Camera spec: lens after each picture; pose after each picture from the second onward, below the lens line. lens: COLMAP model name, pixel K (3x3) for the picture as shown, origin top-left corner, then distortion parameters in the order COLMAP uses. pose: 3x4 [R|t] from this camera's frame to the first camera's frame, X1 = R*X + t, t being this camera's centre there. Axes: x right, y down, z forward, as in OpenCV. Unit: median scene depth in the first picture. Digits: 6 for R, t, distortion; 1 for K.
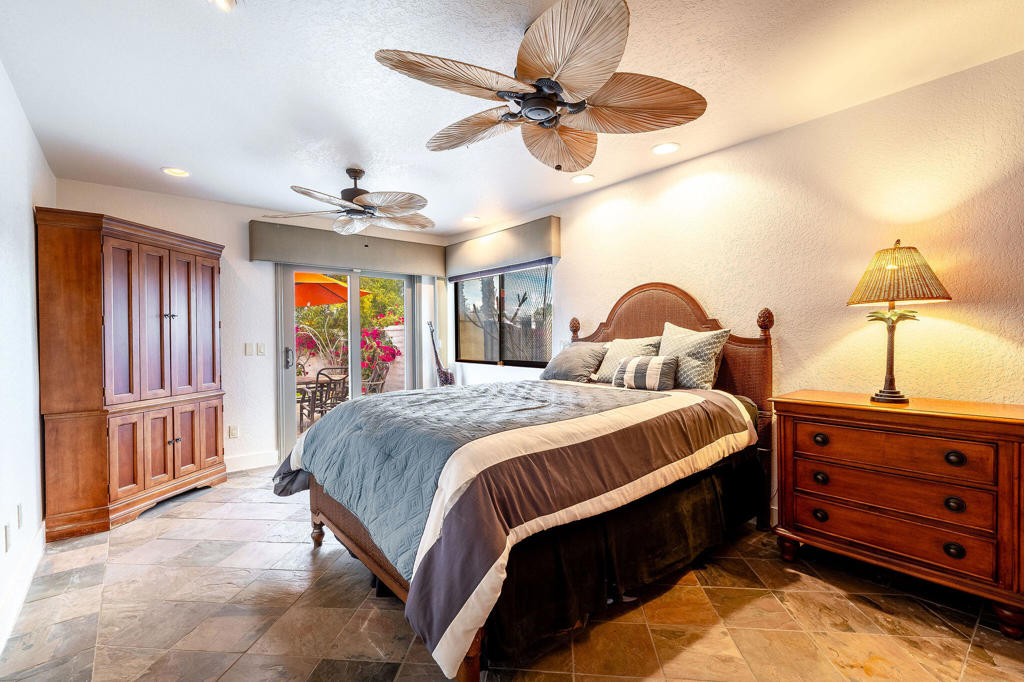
lens RADIAL K [[462.8, 0, 510.4], [0, 462.8, 341.7], [0, 0, 1]] dist [-0.005748, 0.000280]
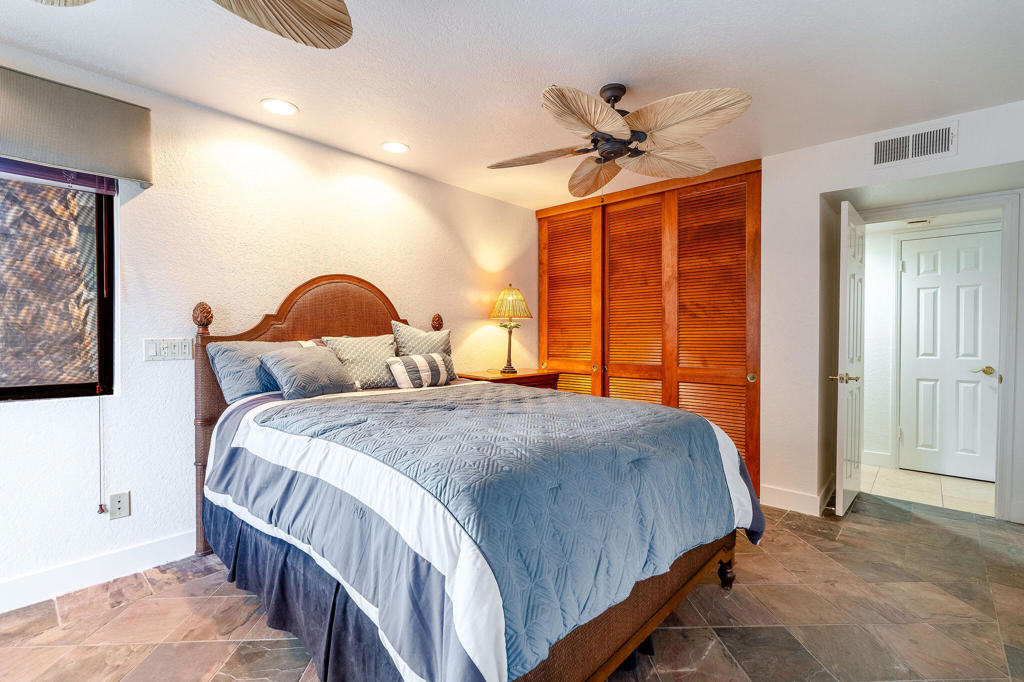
lens RADIAL K [[462.8, 0, 510.4], [0, 462.8, 341.2], [0, 0, 1]] dist [-0.005748, 0.000280]
pose [[-0.148218, -0.003163, 0.988950, -0.950553], [0.005825, 0.999975, 0.004071, -0.000516], [-0.988938, 0.006364, -0.148196, 1.235981]]
